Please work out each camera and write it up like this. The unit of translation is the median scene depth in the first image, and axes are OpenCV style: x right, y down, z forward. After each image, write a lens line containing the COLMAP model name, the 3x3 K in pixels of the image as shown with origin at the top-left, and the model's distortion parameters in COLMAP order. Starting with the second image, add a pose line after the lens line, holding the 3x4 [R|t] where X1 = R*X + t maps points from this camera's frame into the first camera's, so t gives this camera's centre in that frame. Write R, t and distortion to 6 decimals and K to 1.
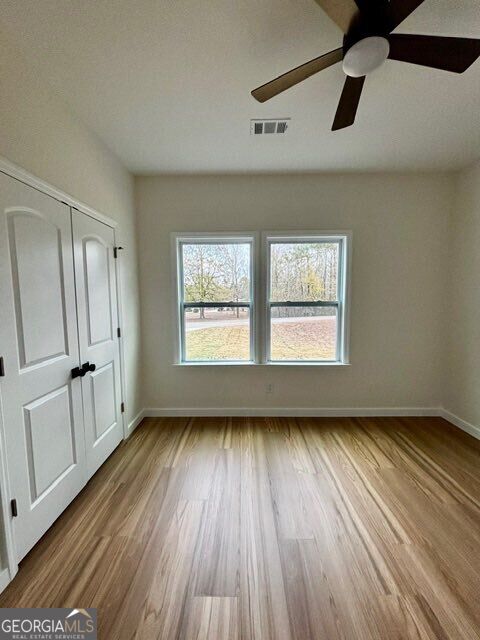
lens RADIAL K [[261.5, 0, 239.7], [0, 261.5, 317.6], [0, 0, 1]] dist [0.001228, 0.000622]
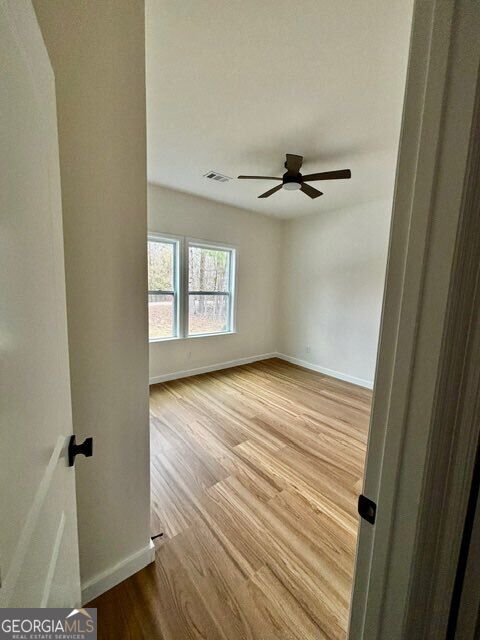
lens RADIAL K [[261.5, 0, 239.7], [0, 261.5, 317.6], [0, 0, 1]] dist [0.001228, 0.000622]
pose [[0.760150, -0.039991, 0.648515, -0.578900], [0.006176, 0.998504, 0.054333, 0.005234], [-0.649718, -0.037296, 0.759260, -0.194742]]
